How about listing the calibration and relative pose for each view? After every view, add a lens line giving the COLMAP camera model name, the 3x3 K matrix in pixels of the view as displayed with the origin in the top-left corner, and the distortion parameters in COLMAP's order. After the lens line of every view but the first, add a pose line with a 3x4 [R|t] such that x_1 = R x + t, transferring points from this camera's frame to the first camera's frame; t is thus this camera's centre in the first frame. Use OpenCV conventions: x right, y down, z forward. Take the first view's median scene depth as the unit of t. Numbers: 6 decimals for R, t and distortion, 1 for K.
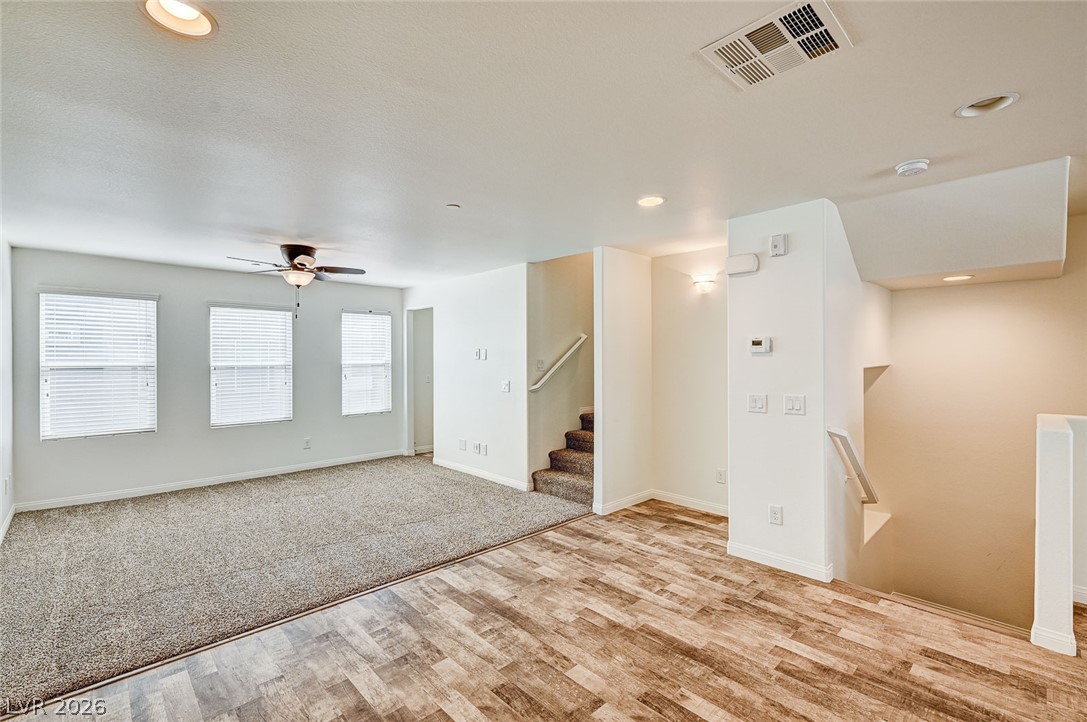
lens RADIAL K [[490.0, 0, 538.4], [0, 490.0, 355.2], [0, 0, 1]] dist [0.003058, 0.000205]
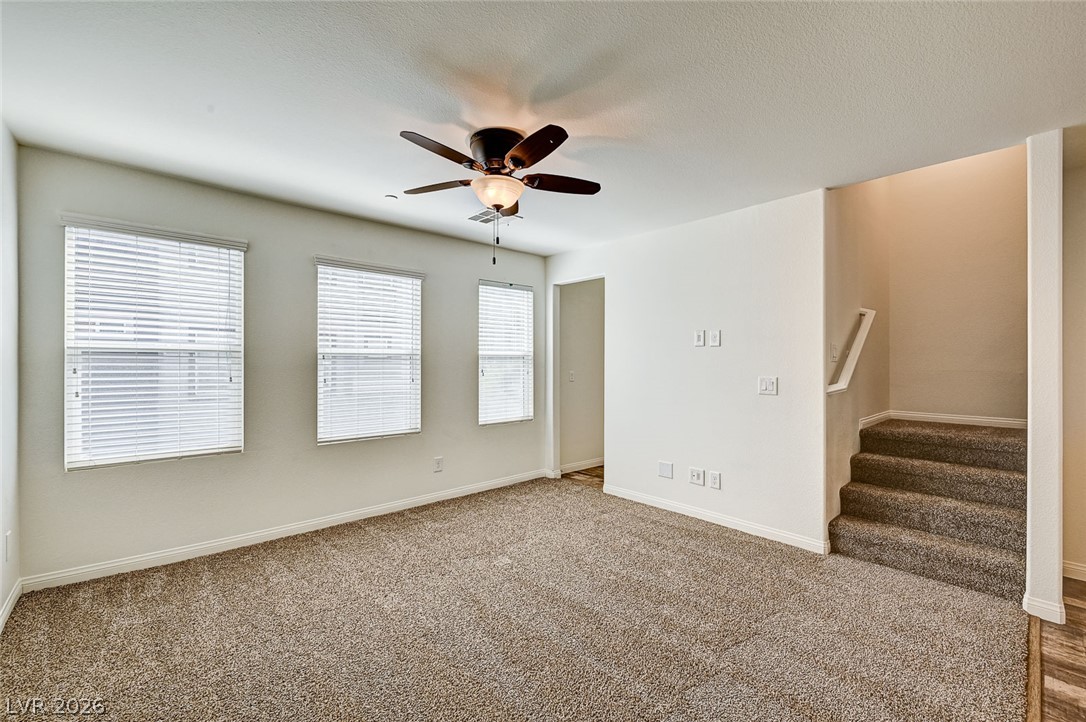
lens RADIAL K [[451.0, 0, 531.0], [0, 451.0, 359.6], [0, 0, 1]] dist [0.000682, 0.000925]
pose [[0.999542, 0.004923, -0.029873, -0.421256], [-0.004939, 0.999988, -0.000460, 0.035095], [0.029870, 0.000607, 0.999554, 0.458727]]
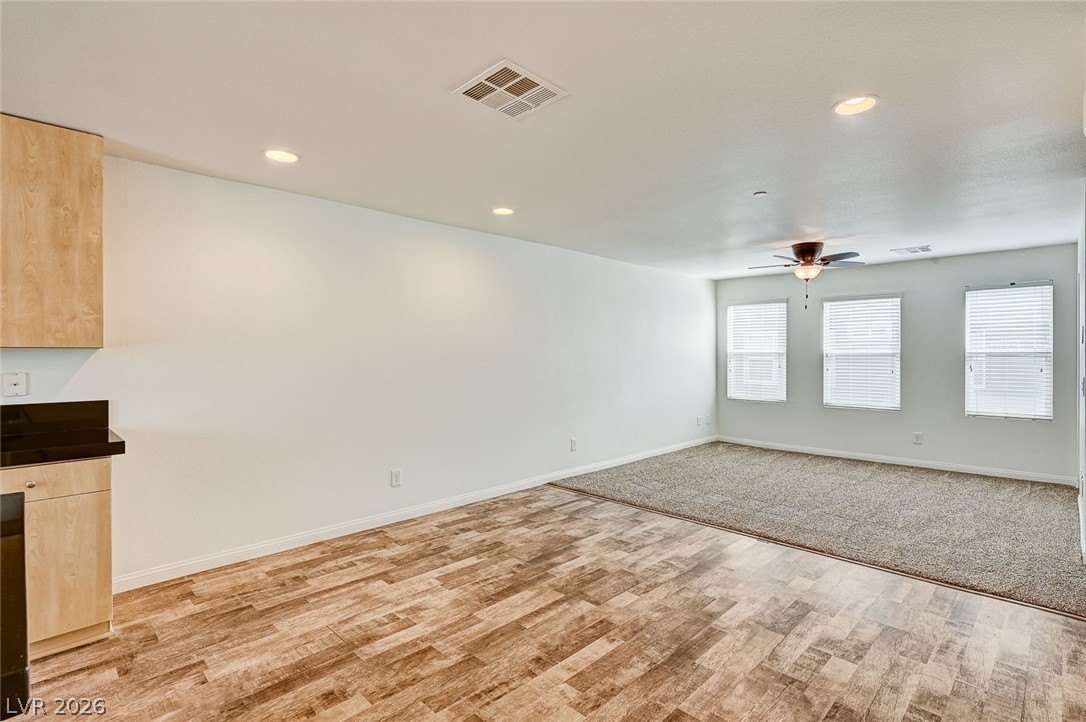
lens RADIAL K [[524.0, 0, 543.8], [0, 524.0, 352.1], [0, 0, 1]] dist [0.004173, 0.000960]
pose [[0.009407, -0.004366, -0.999946, 0.673551], [0.001650, 0.999989, -0.004351, 0.027757], [0.999954, -0.001609, 0.009414, 0.386574]]
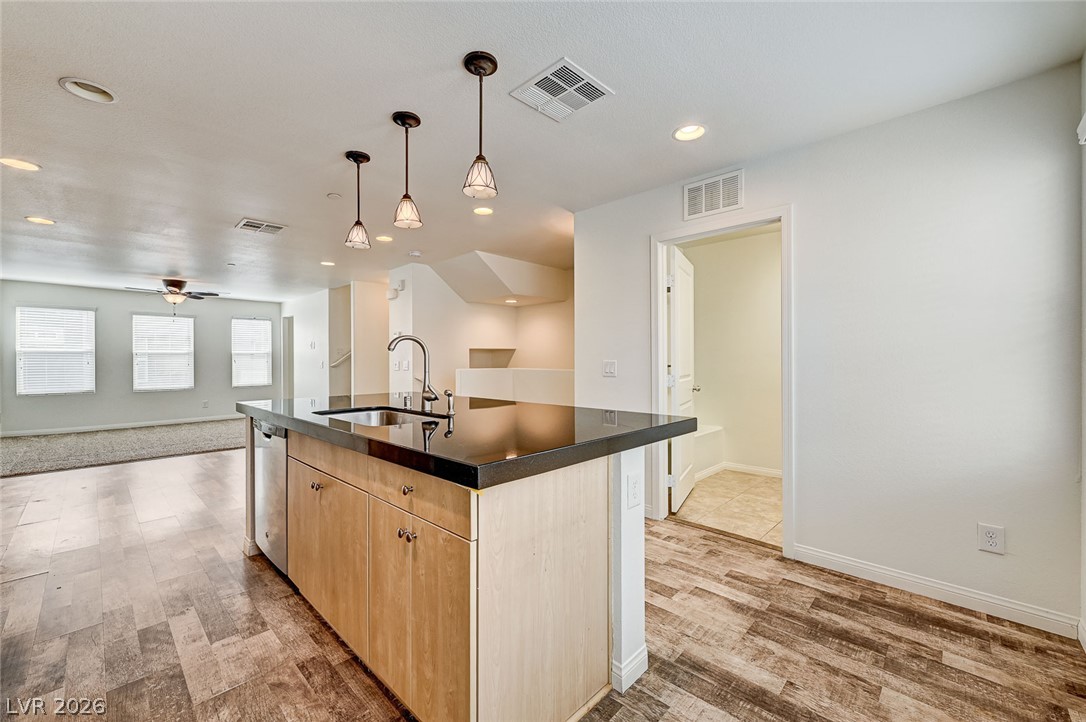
lens RADIAL K [[445.1, 0, 556.0], [0, 445.1, 360.0], [0, 0, 1]] dist [-0.004122, 0.000634]
pose [[0.998537, -0.002127, 0.054032, 0.740111], [0.002024, 0.999996, 0.001971, 0.055089], [-0.054036, -0.001859, 0.998537, -0.606441]]
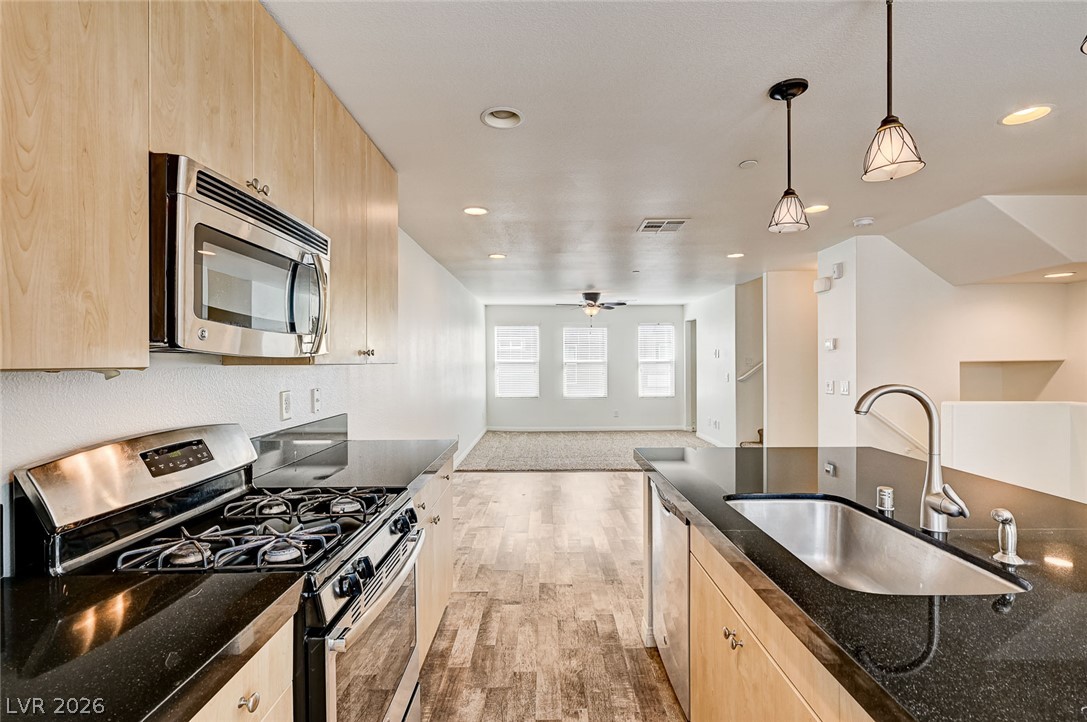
lens RADIAL K [[524.5, 0, 538.0], [0, 524.5, 365.0], [0, 0, 1]] dist [0.004173, 0.000960]
pose [[0.716756, 0.004182, -0.697312, 0.665220], [0.005697, 0.999914, 0.011853, 0.011255], [0.697301, -0.012468, 0.716670, -0.465173]]
